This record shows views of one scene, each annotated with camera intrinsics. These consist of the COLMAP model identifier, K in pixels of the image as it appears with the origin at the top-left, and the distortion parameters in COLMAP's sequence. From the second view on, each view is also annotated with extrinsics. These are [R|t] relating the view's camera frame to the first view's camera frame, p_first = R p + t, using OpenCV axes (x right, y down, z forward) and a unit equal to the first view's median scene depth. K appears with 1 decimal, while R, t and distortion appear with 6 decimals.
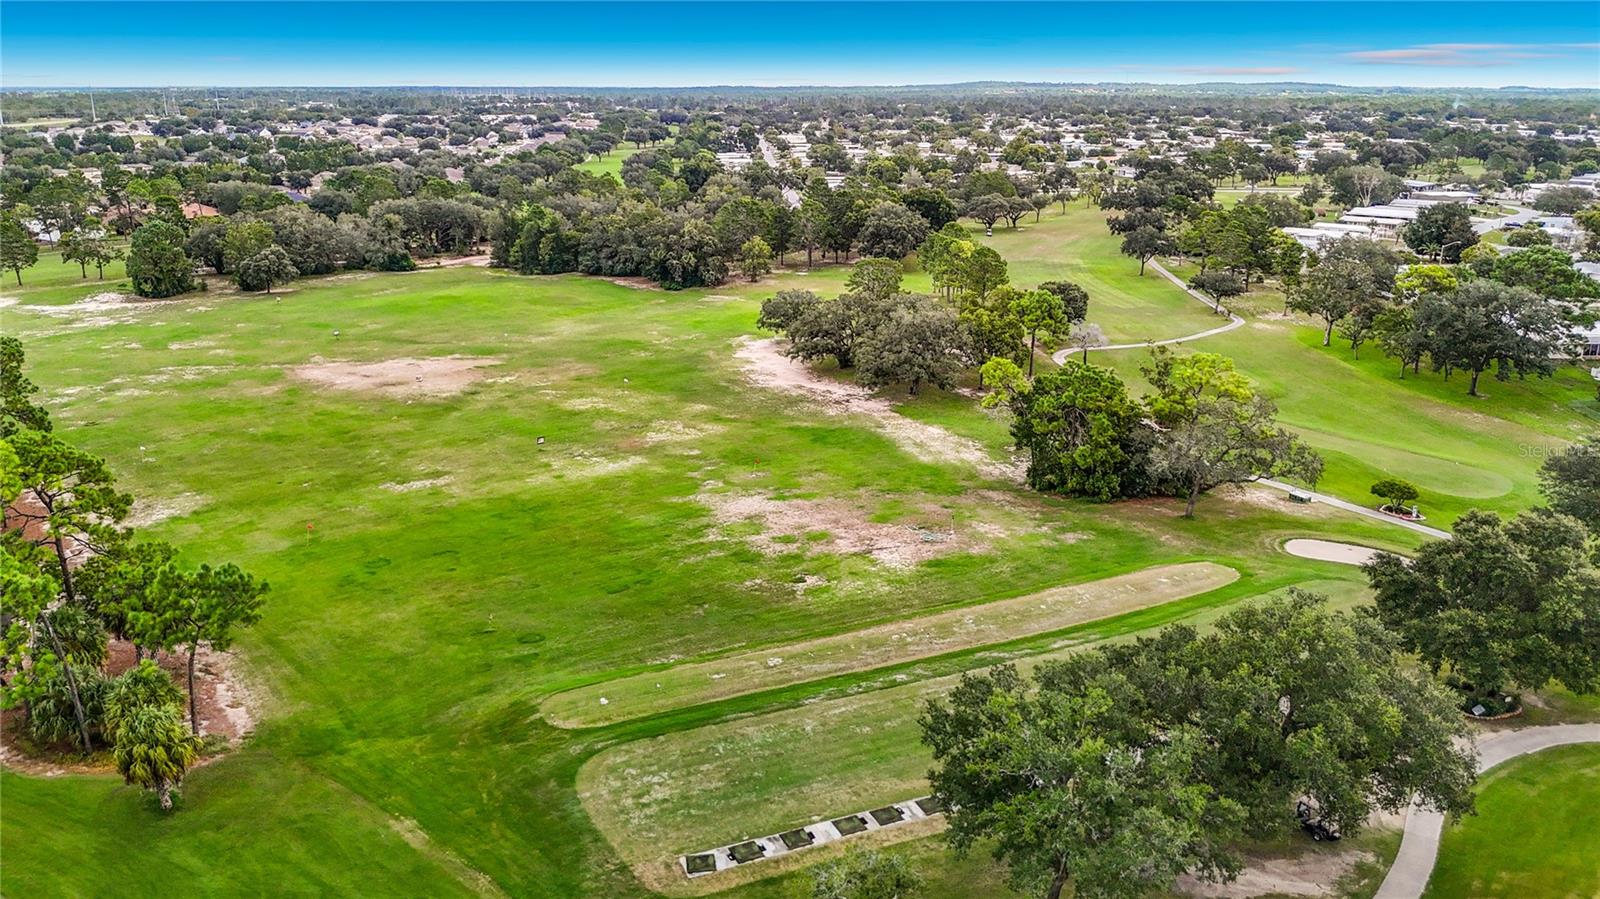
lens RADIAL K [[1200.1, 0, 800.0], [0, 1200.1, 445.2], [0, 0, 1]] dist [0.057091, -0.048215]
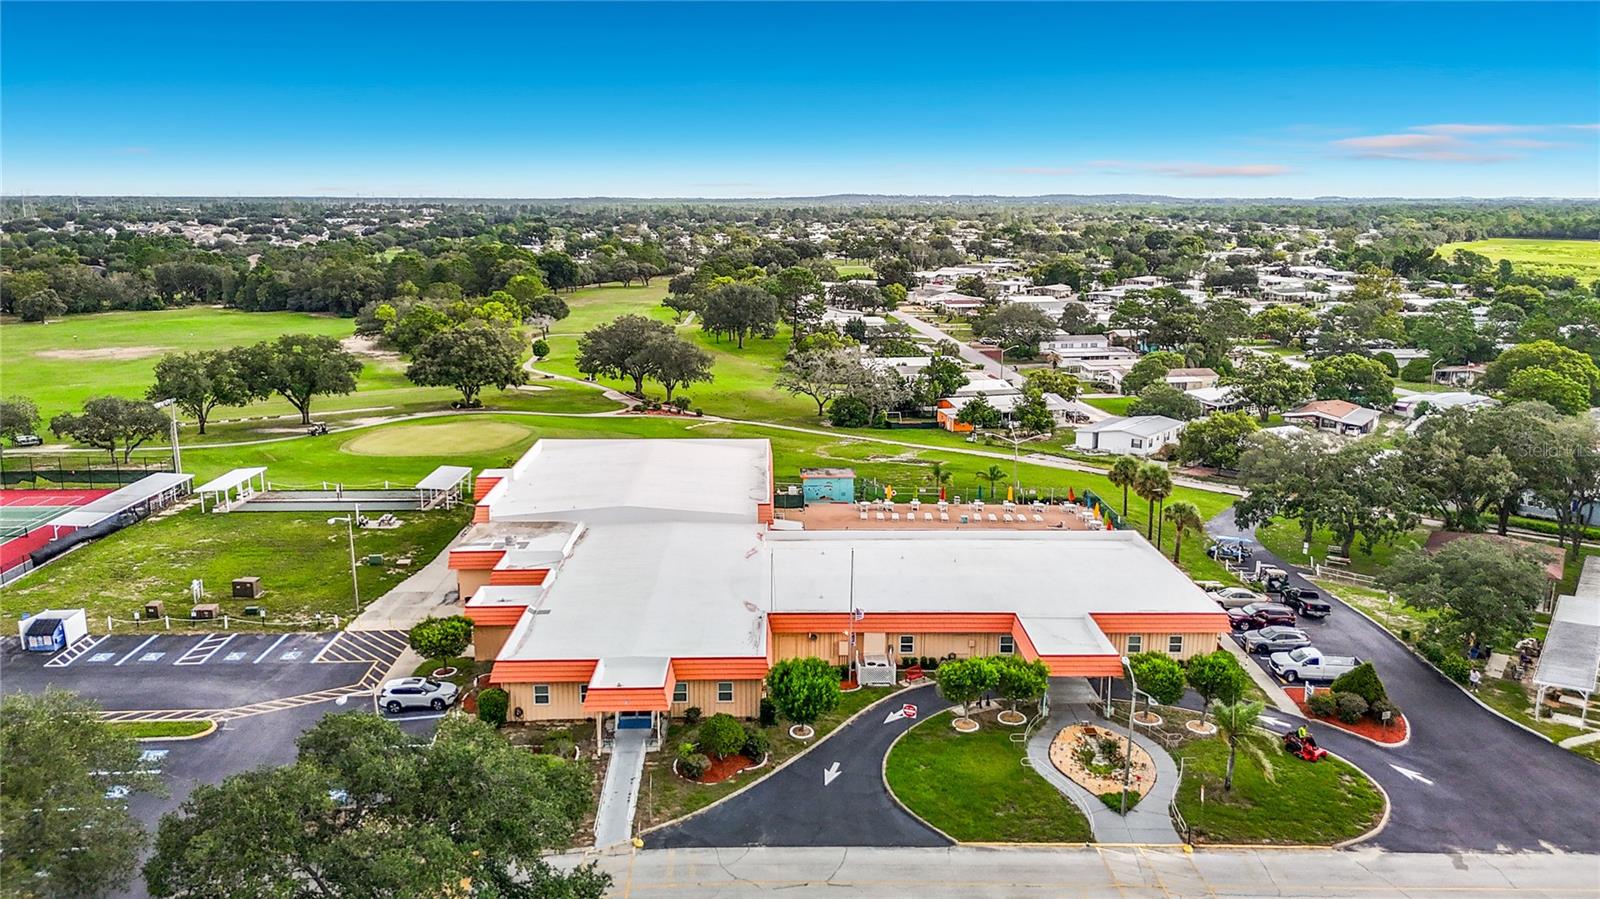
lens RADIAL K [[1200.1, 0, 800.0], [0, 1200.1, 445.2], [0, 0, 1]] dist [0.057091, -0.048215]
pose [[0.997525, -0.025630, 0.065471, 0.311690], [0.031047, 0.996057, -0.083101, 0.147101], [-0.063083, 0.084928, 0.994388, -0.414724]]
